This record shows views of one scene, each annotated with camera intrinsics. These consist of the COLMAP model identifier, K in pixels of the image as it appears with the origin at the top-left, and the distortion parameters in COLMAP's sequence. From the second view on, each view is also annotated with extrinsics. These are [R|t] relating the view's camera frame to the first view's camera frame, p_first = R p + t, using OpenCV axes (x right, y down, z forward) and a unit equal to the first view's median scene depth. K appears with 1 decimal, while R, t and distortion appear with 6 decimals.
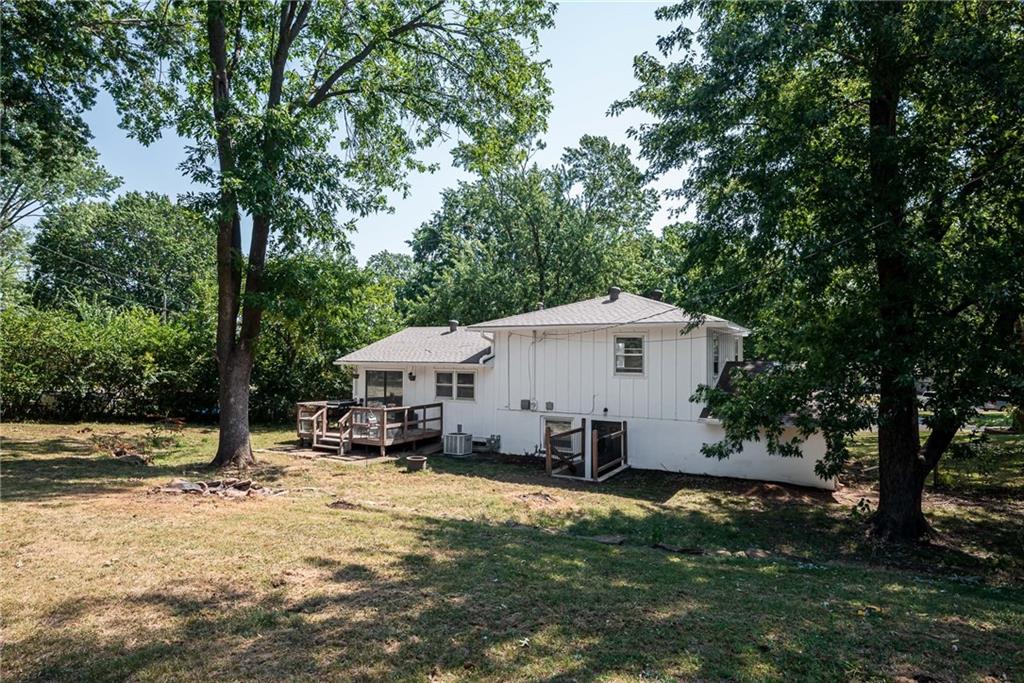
lens RADIAL K [[559.7, 0, 510.8], [0, 559.7, 348.5], [0, 0, 1]] dist [0.027574, -0.000827]
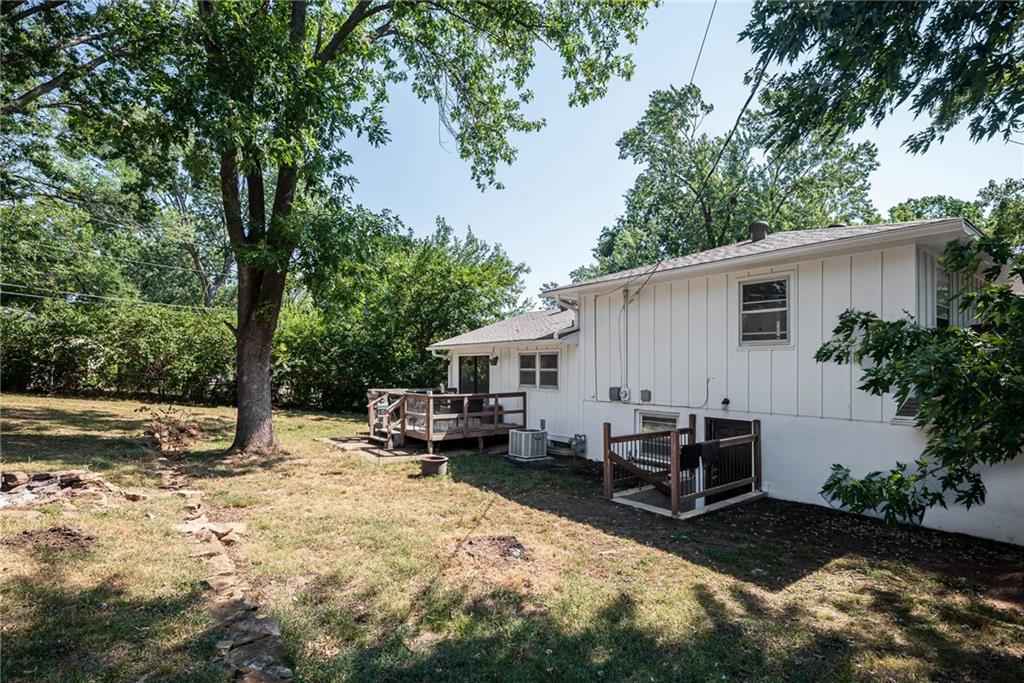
lens RADIAL K [[498.2, 0, 517.1], [0, 498.2, 360.3], [0, 0, 1]] dist [0.001385, 0.000610]
pose [[0.922424, -0.013362, -0.385946, 0.161806], [0.014017, 0.999901, -0.001115, 0.057802], [0.385923, -0.004382, 0.922520, 0.371066]]
